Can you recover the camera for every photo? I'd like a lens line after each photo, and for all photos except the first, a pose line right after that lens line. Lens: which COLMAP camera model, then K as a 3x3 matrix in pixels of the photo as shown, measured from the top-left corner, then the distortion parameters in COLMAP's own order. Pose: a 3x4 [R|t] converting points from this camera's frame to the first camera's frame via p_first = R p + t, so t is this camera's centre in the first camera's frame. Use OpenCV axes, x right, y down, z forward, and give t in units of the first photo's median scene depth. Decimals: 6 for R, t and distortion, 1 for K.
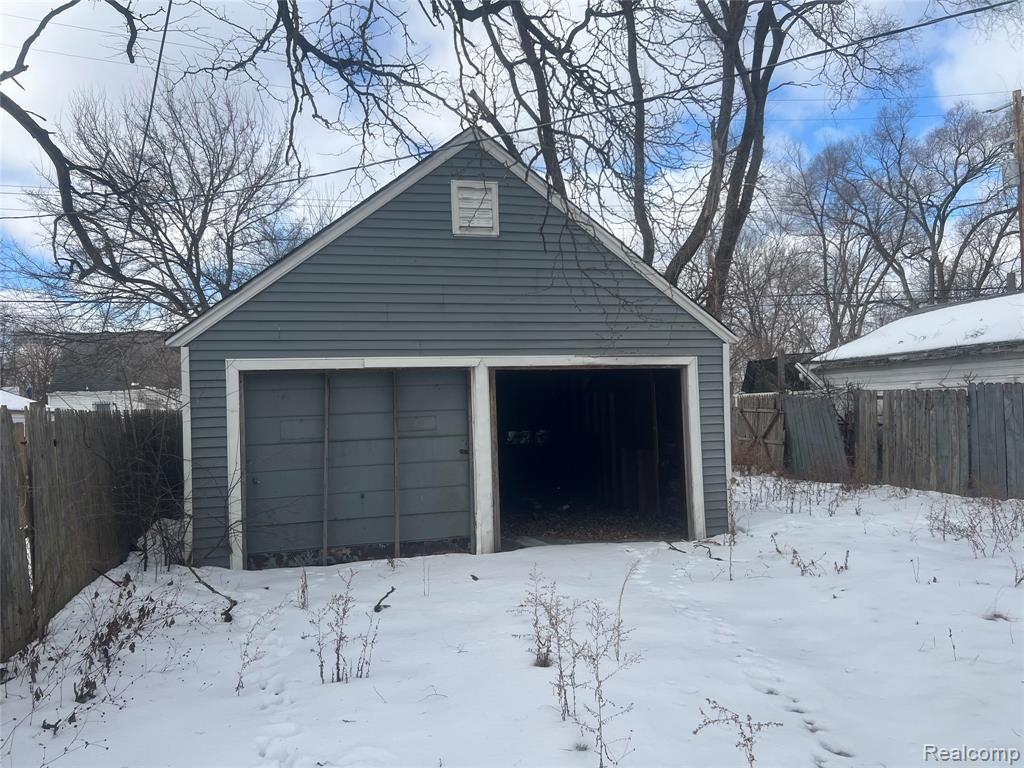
lens RADIAL K [[772.6, 0, 513.4], [0, 772.6, 386.9], [0, 0, 1]] dist [0.034852, -0.012020]
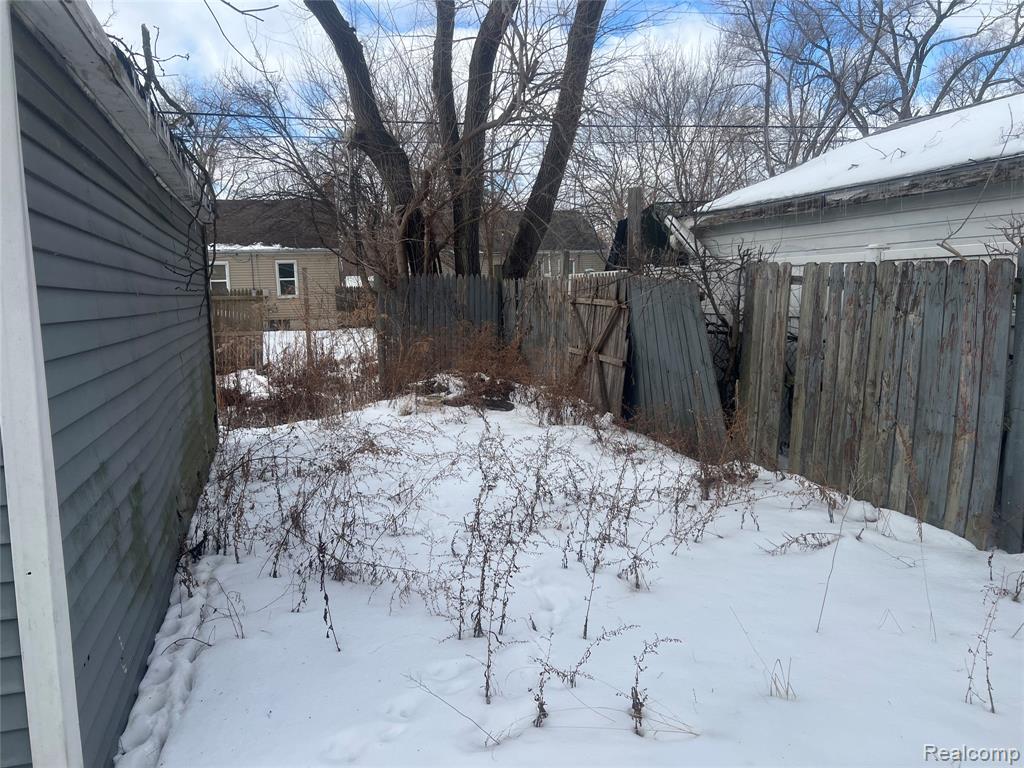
lens RADIAL K [[772.6, 0, 510.1], [0, 772.6, 385.1], [0, 0, 1]] dist [0.034852, -0.012020]
pose [[0.998560, 0.009410, 0.052817, 0.267613], [-0.017270, 0.988473, 0.150410, 0.008349], [-0.050792, -0.151105, 0.987212, 0.527323]]
